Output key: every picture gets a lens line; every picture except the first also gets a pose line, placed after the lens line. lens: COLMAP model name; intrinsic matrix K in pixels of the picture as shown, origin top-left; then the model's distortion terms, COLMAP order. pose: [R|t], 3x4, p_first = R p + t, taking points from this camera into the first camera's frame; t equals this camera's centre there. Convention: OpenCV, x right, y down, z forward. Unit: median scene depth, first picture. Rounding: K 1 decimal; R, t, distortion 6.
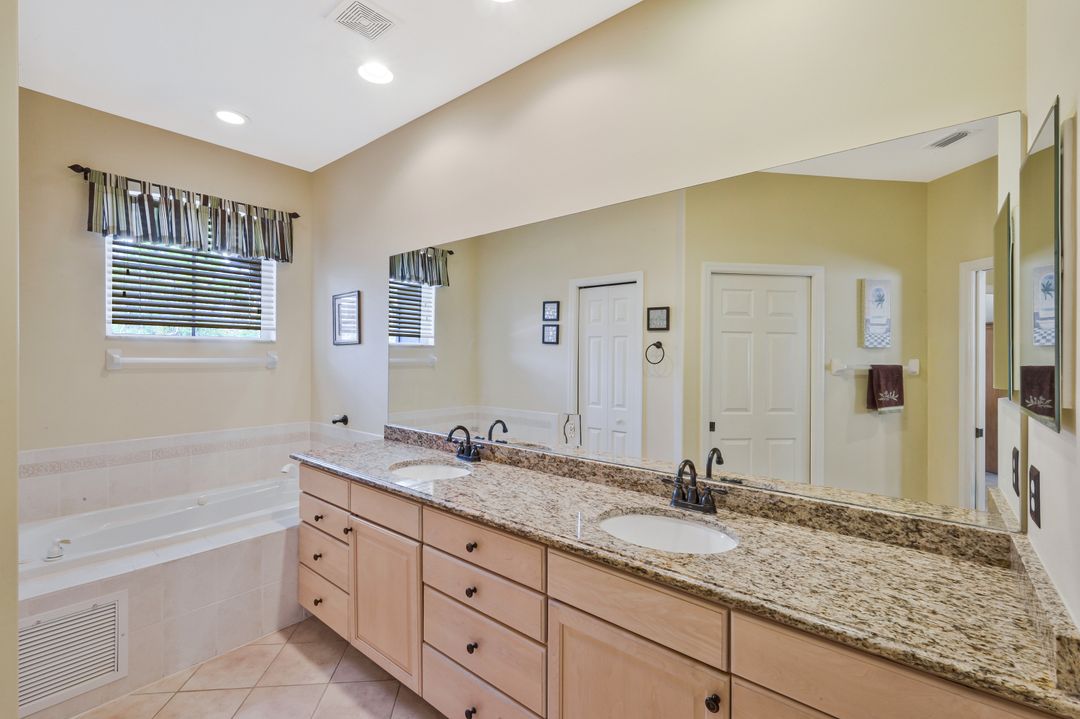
lens RADIAL K [[473.8, 0, 540.0], [0, 473.8, 359.5], [0, 0, 1]] dist [0.003170, 0.000145]
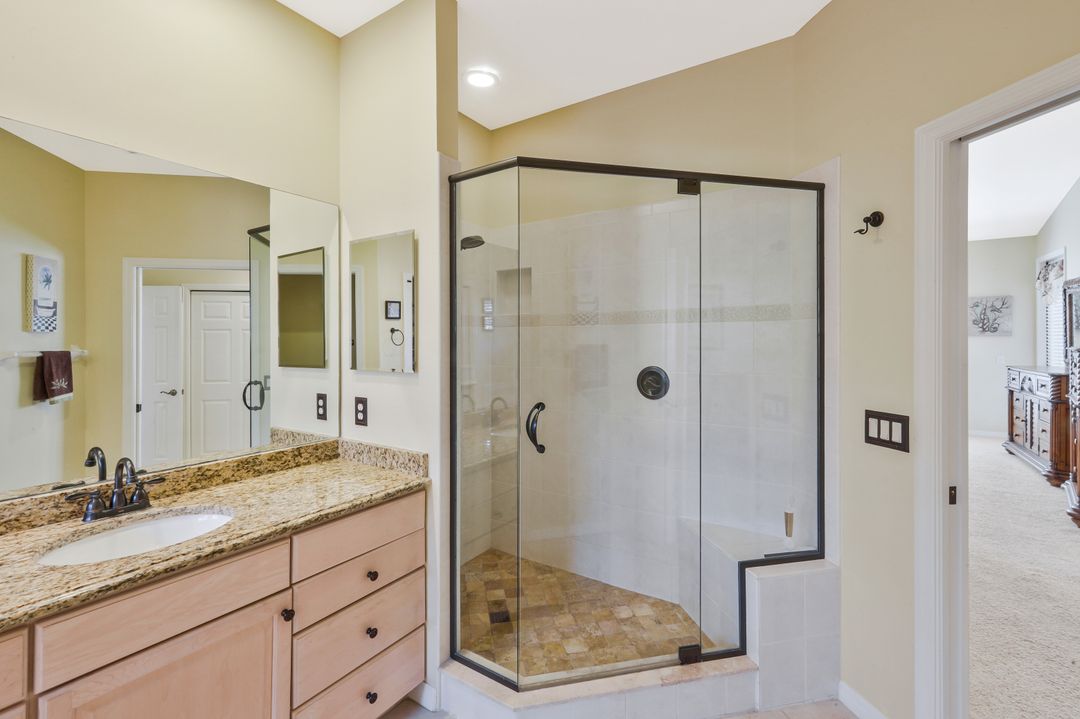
lens RADIAL K [[473.8, 0, 540.0], [0, 473.8, 359.5], [0, 0, 1]] dist [0.003170, 0.000145]
pose [[-0.119747, -0.038427, 0.992060, -0.673419], [0.009904, 0.999155, 0.039898, 0.000257], [-0.992755, 0.014603, -0.119265, 0.338879]]
